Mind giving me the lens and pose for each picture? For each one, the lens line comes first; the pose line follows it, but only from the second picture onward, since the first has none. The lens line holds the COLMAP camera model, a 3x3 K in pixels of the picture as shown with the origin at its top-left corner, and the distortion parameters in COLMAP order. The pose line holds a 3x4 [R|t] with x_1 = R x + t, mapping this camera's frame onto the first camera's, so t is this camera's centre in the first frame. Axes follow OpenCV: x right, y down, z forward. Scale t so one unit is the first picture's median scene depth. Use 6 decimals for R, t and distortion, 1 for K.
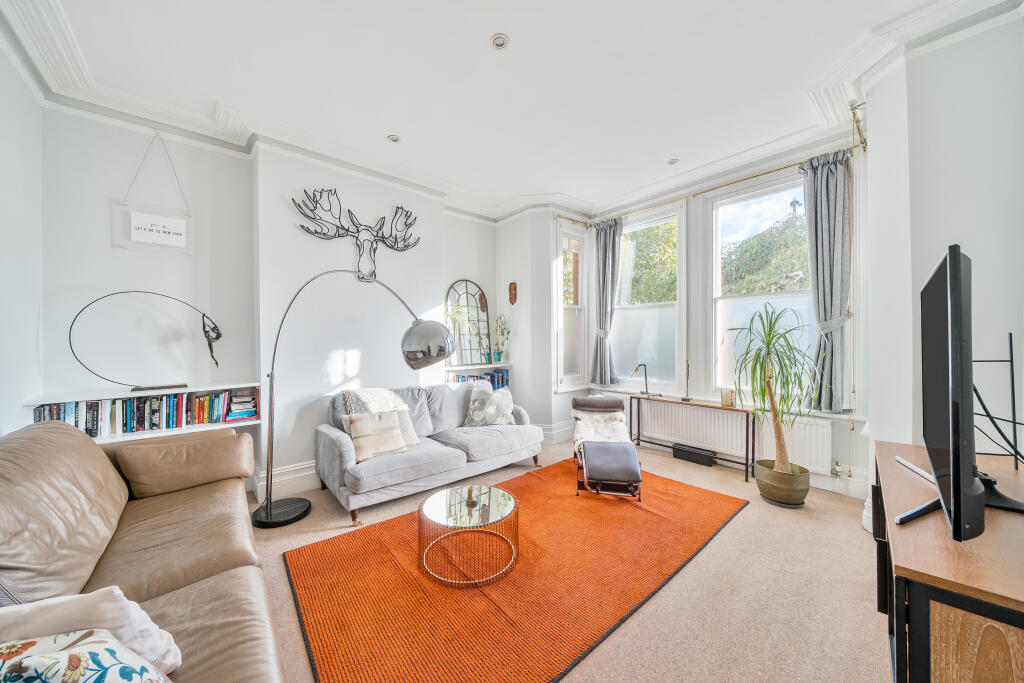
lens RADIAL K [[334.2, 0, 510.1], [0, 334.2, 339.5], [0, 0, 1]] dist [-0.001520, -0.000268]
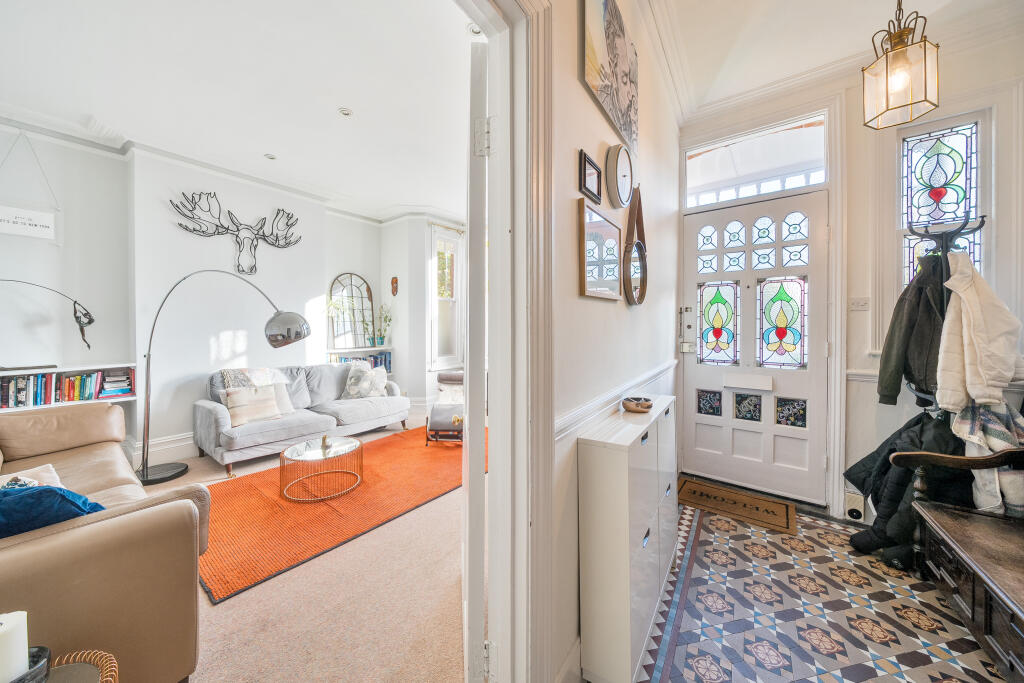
lens RADIAL K [[334.2, 0, 502.8], [0, 334.2, 327.9], [0, 0, 1]] dist [-0.001520, -0.000268]
pose [[0.979074, 0.006221, 0.203410, 0.225259], [-0.007430, 0.999959, 0.005176, -0.003901], [-0.203370, -0.006579, 0.979080, -0.339107]]
